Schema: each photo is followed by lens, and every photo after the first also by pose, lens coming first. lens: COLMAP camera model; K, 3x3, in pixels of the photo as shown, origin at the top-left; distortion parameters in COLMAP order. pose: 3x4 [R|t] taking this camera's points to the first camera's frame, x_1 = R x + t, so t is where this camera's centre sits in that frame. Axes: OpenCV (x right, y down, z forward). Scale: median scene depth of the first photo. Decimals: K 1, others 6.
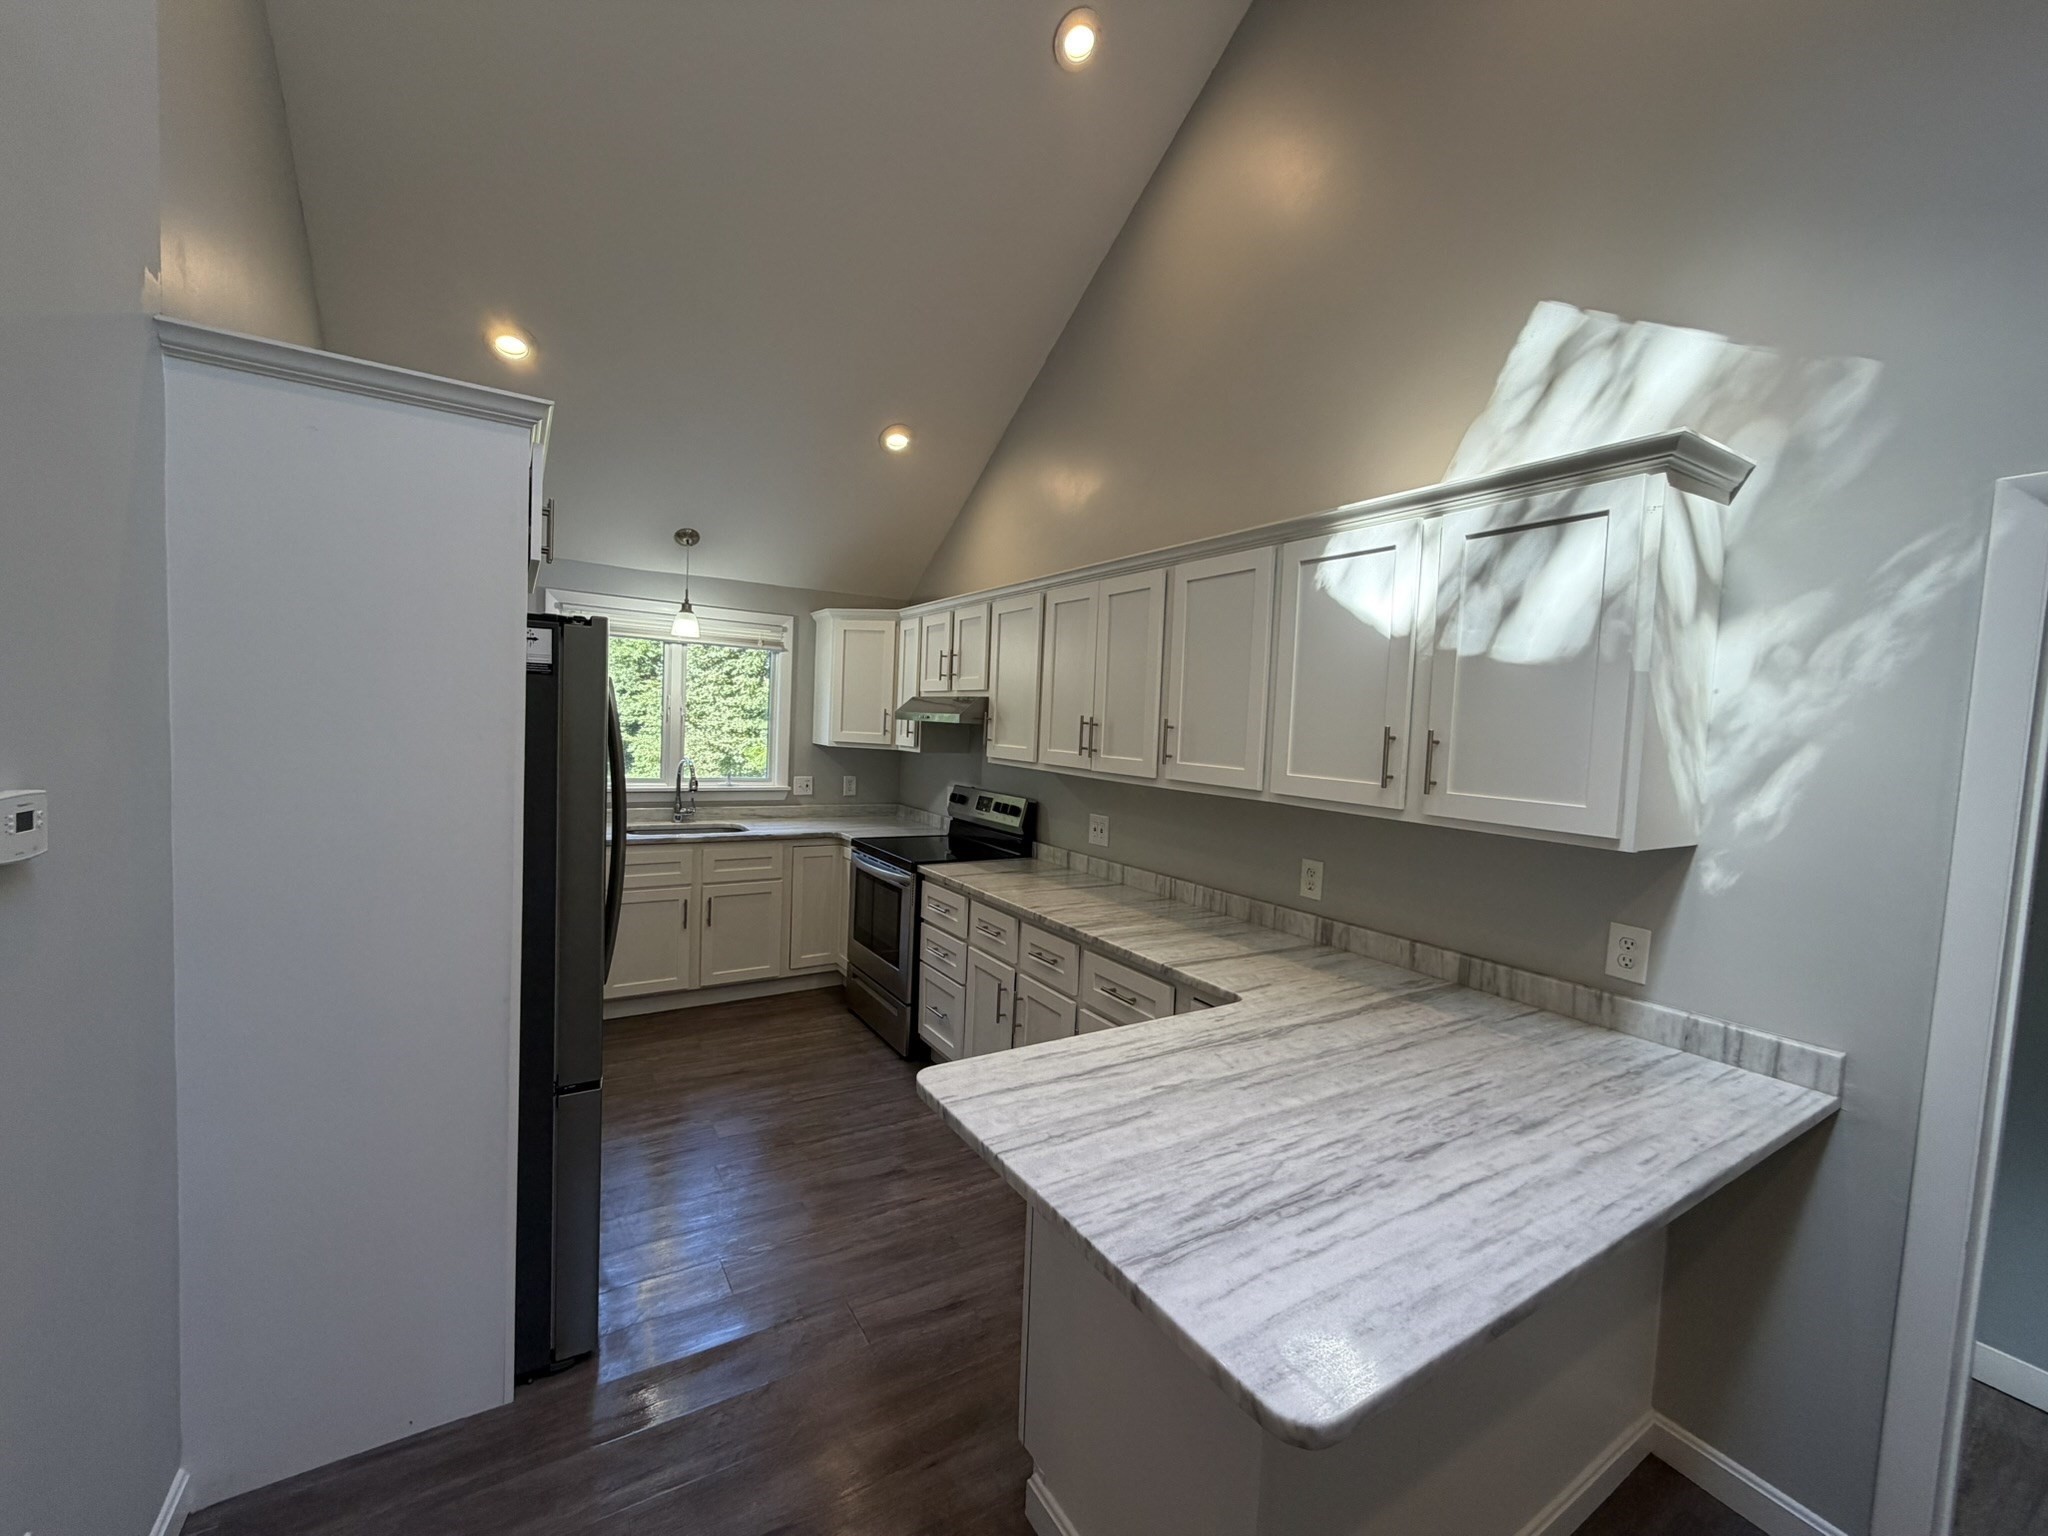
lens RADIAL K [[821.8, 0, 1024.0], [0, 821.8, 768.0], [0, 0, 1]] dist [0.001152, -0.000088]
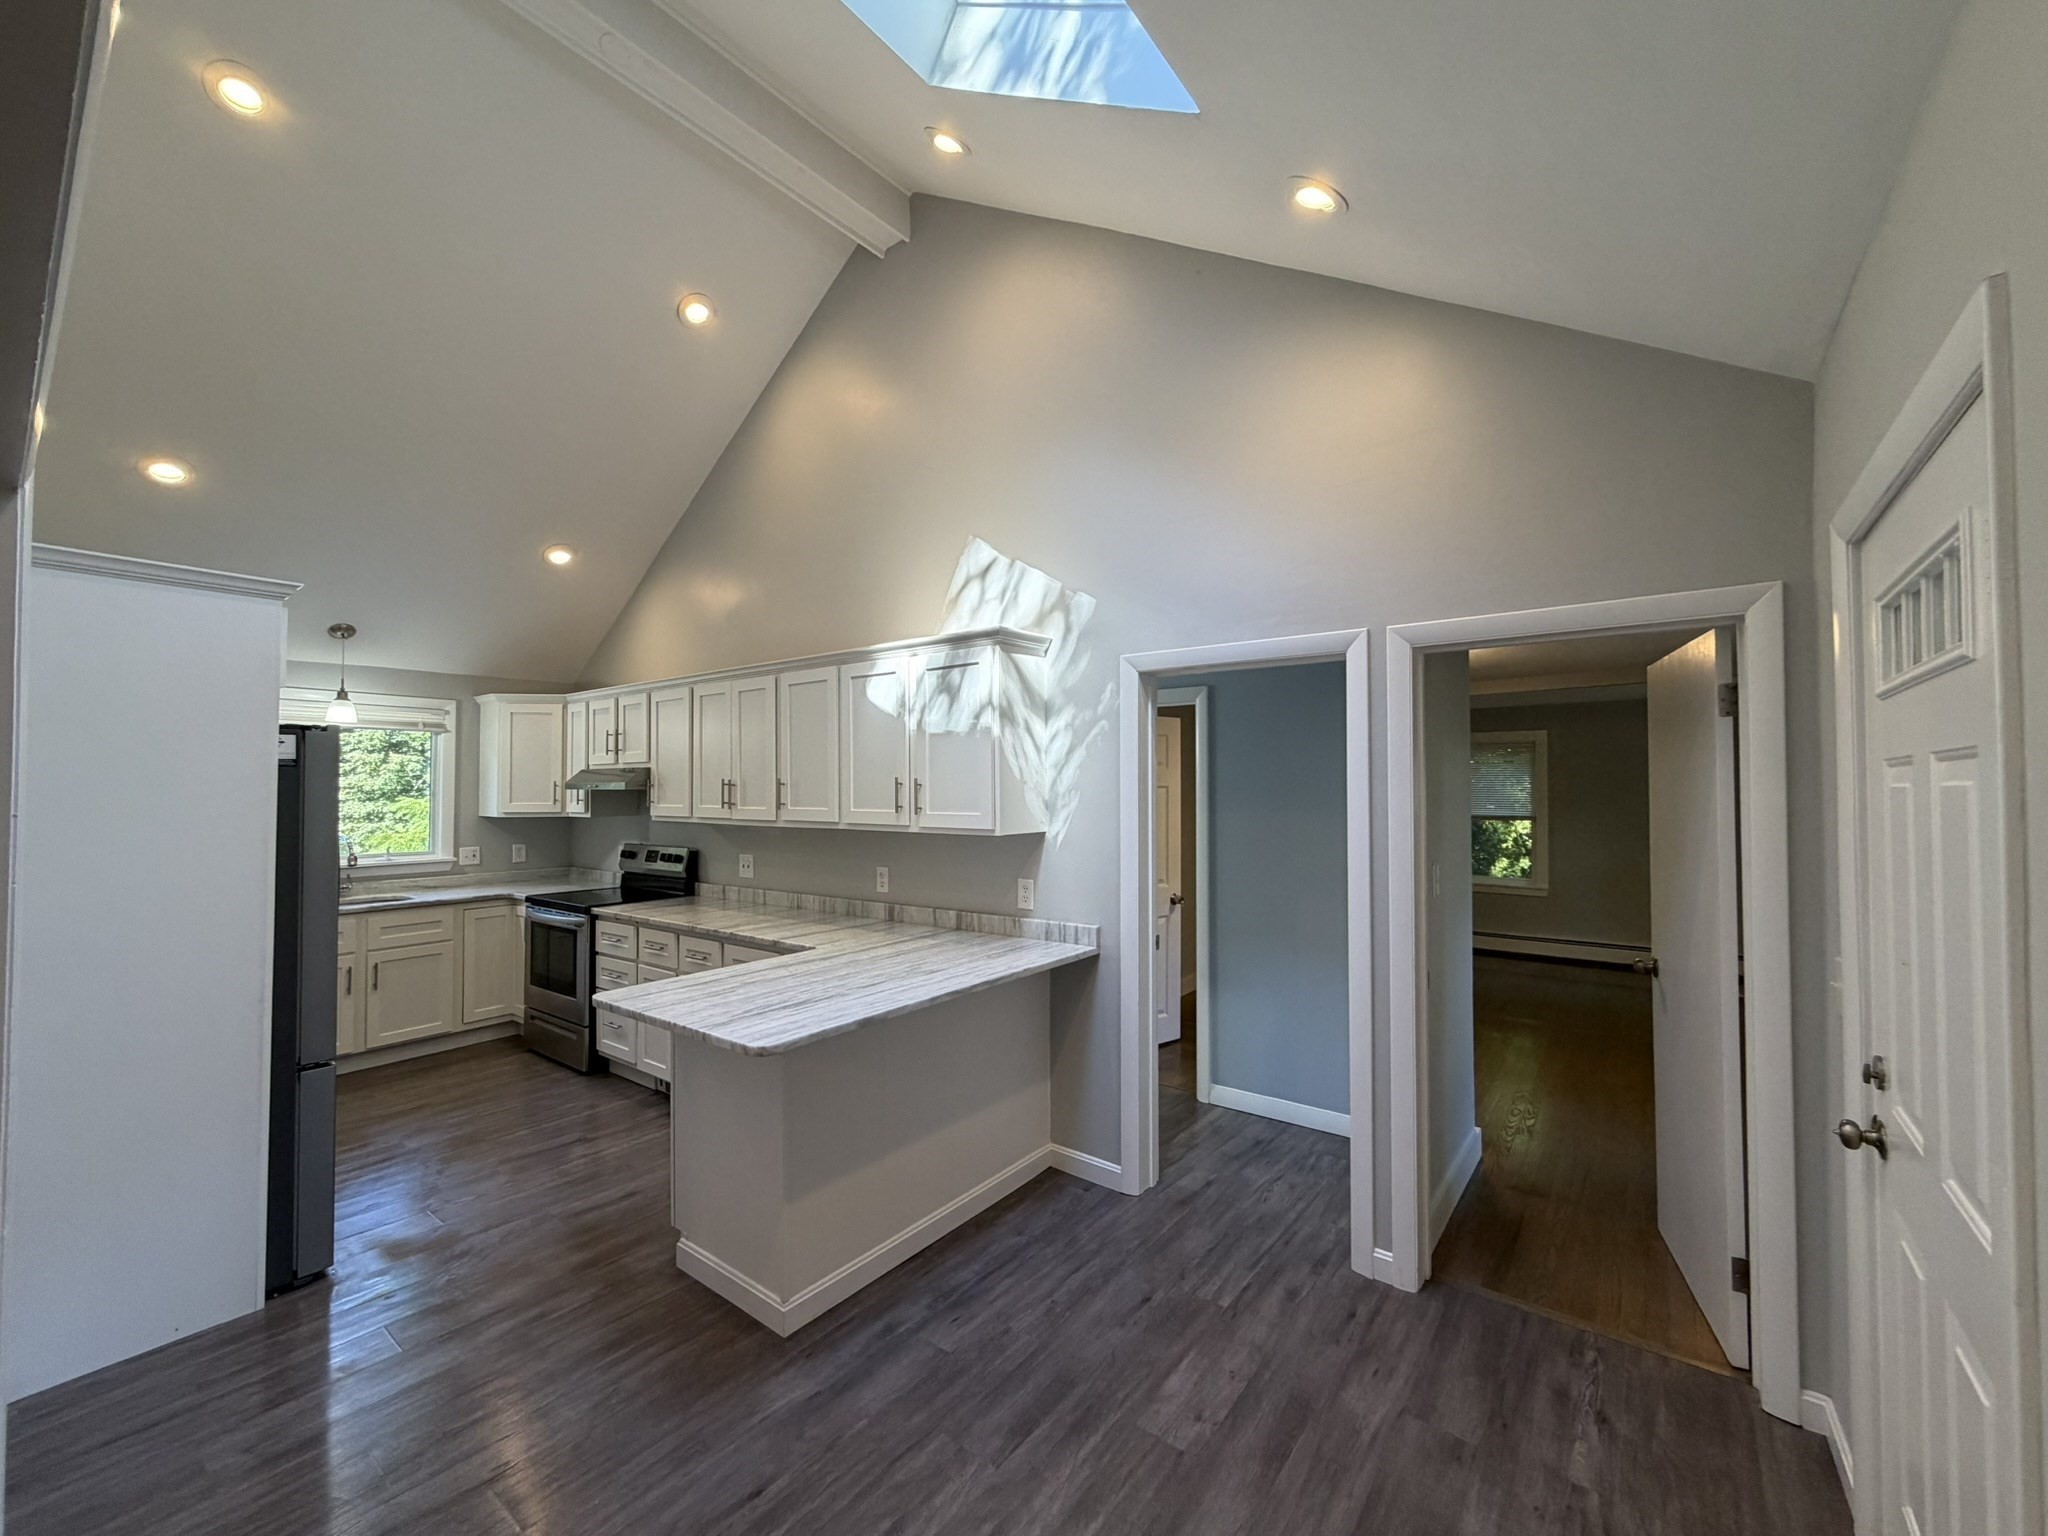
lens RADIAL K [[821.8, 0, 1024.0], [0, 821.8, 768.0], [0, 0, 1]] dist [0.001152, -0.000088]
pose [[0.935164, -0.040527, 0.351889, 0.048363], [0.066101, 0.995949, -0.060965, 0.027909], [-0.347992, 0.080273, 0.934054, -0.362846]]
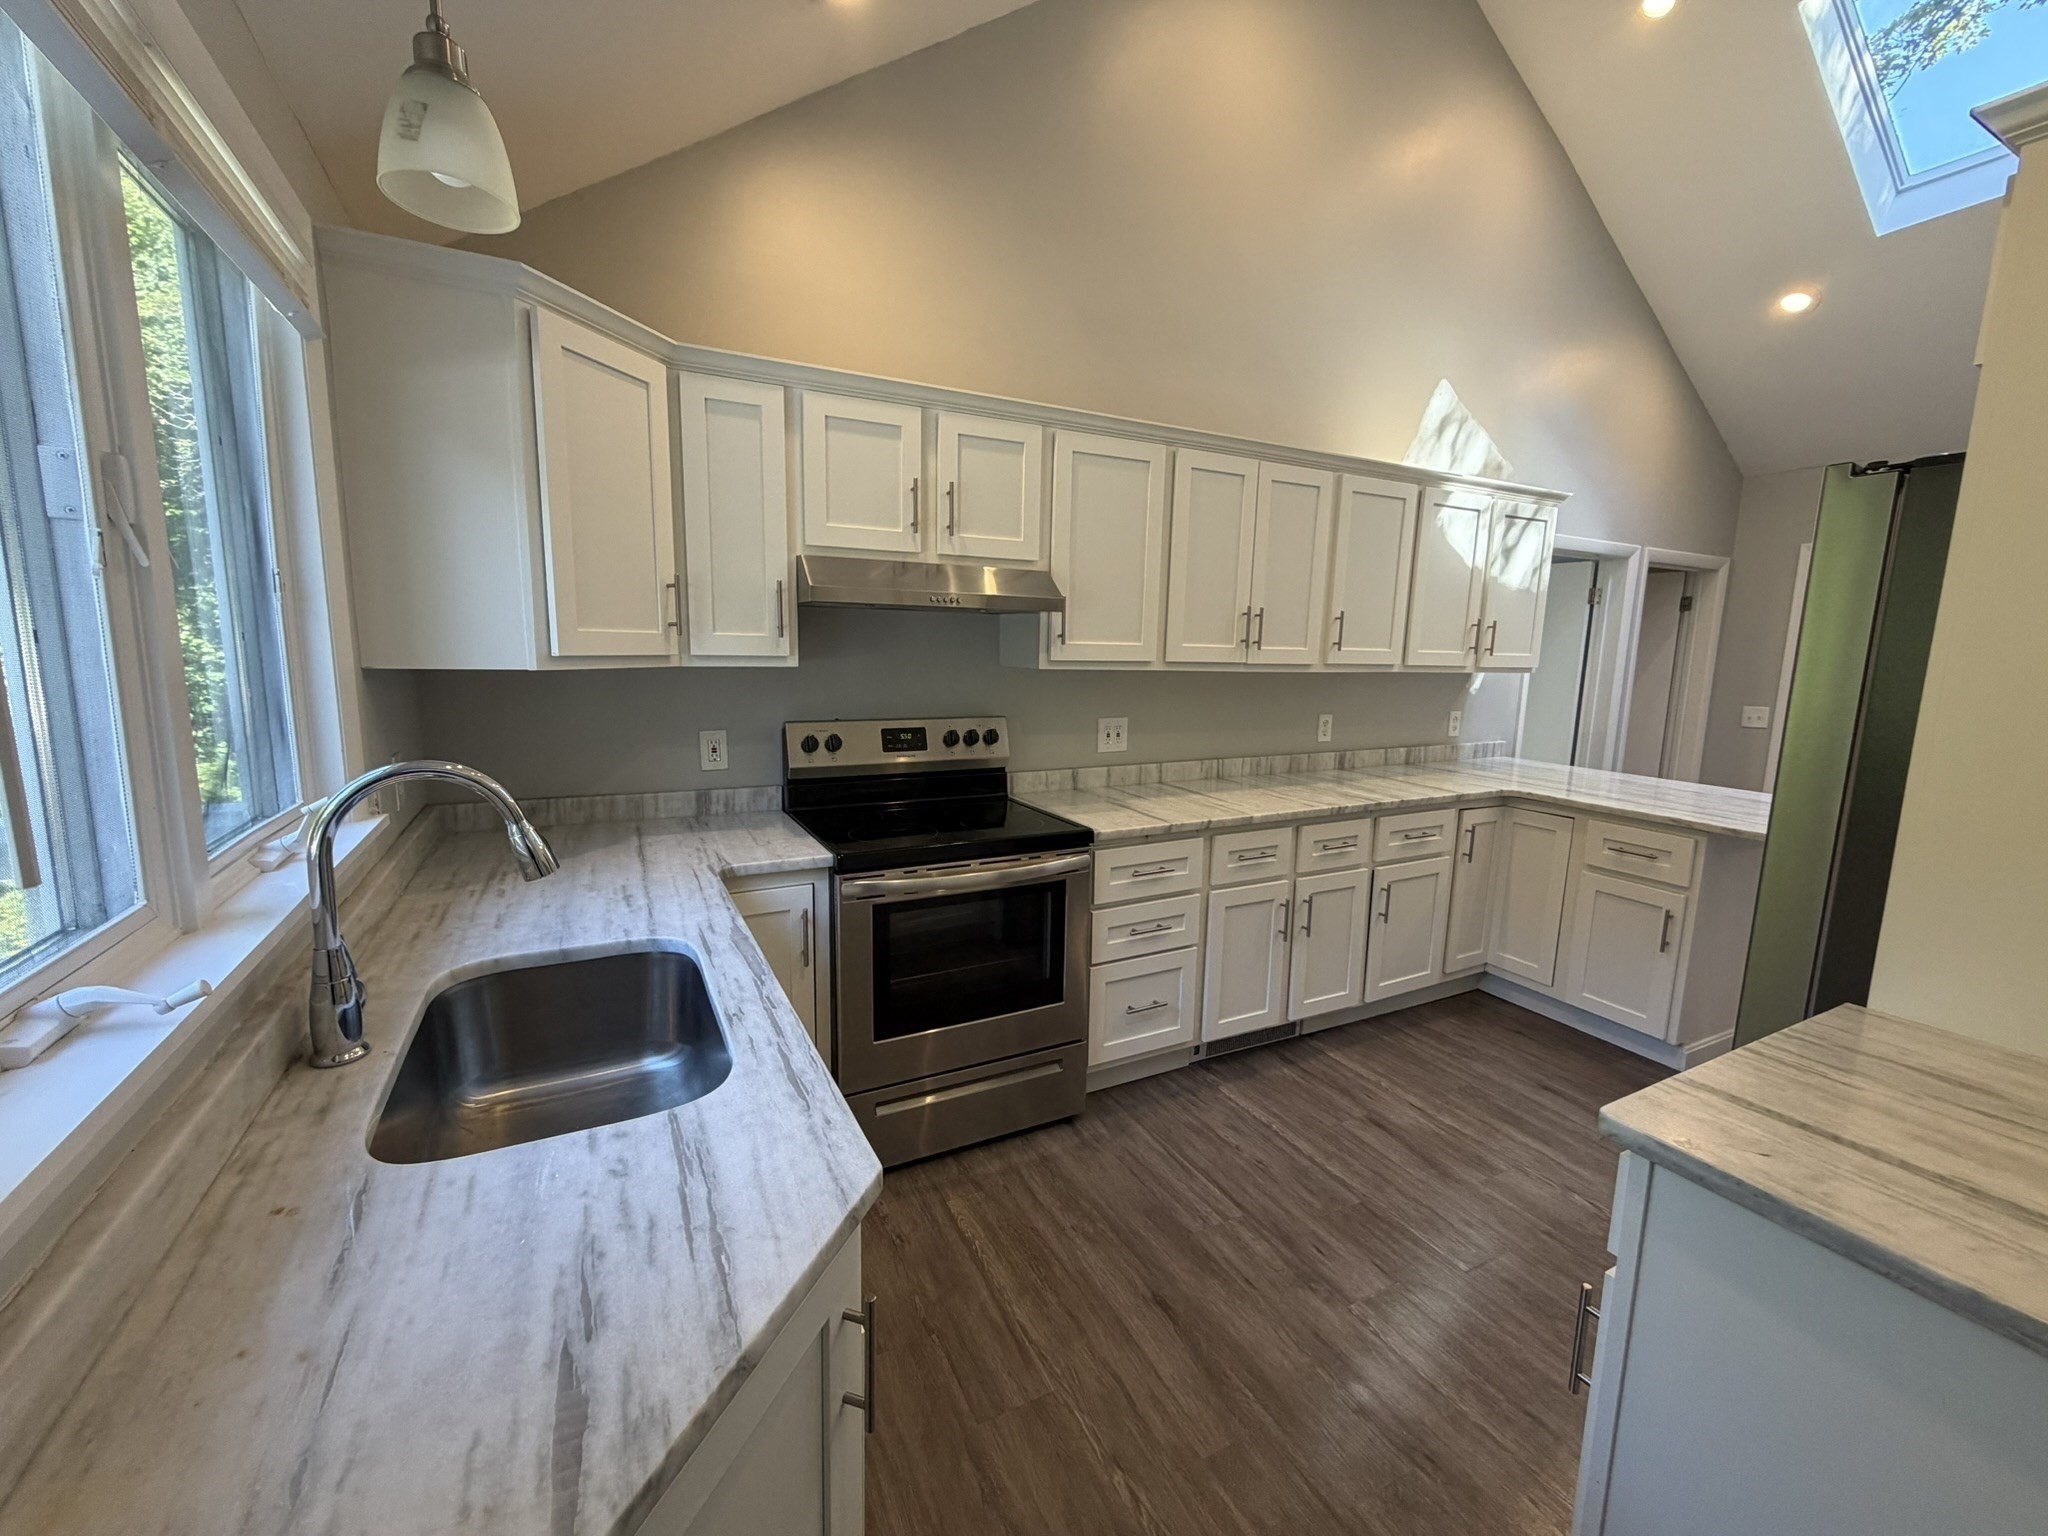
lens RADIAL K [[821.8, 0, 1024.0], [0, 821.8, 768.0], [0, 0, 1]] dist [0.001152, -0.000088]
pose [[0.075416, -0.193756, 0.978147, -0.746551], [0.034444, 0.980861, 0.191638, -0.058567], [-0.996557, 0.019239, 0.080646, 0.974549]]
